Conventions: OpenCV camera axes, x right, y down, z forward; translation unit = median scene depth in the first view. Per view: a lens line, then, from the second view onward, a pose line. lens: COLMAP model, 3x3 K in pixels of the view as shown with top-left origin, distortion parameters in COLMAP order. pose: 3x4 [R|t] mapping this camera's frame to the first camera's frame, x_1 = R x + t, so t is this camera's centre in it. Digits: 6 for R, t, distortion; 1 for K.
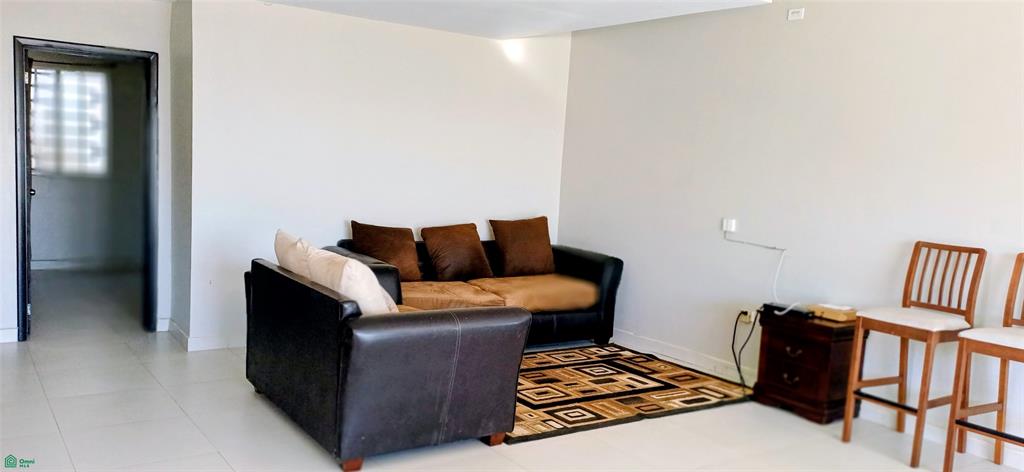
lens RADIAL K [[819.2, 0, 484.4], [0, 819.2, 256.5], [0, 0, 1]] dist [0.120847, -0.158706]
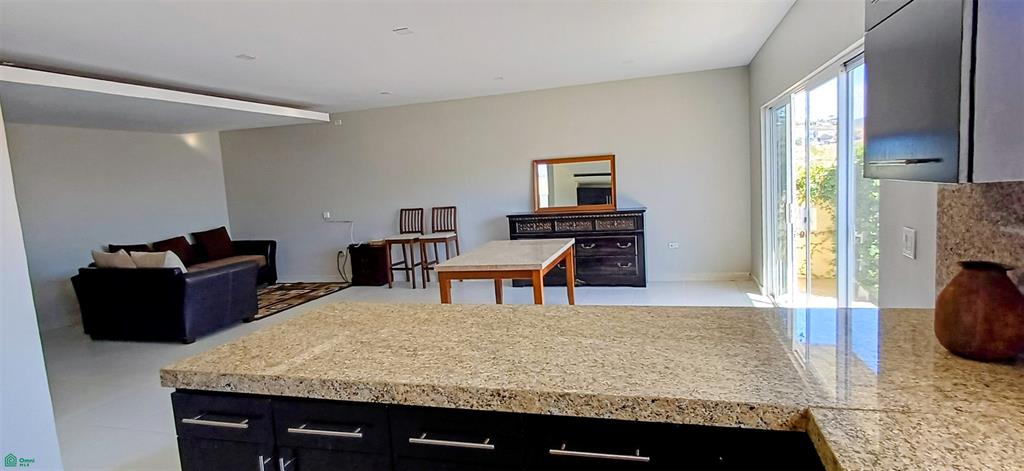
lens RADIAL K [[553.6, 0, 510.7], [0, 553.6, 238.3], [0, 0, 1]] dist [0.006626, 0.000735]
pose [[0.778473, -0.166303, 0.605246, -0.247048], [0.176540, 0.983348, 0.043127, 0.050683], [-0.602340, 0.073277, 0.794869, -0.510888]]
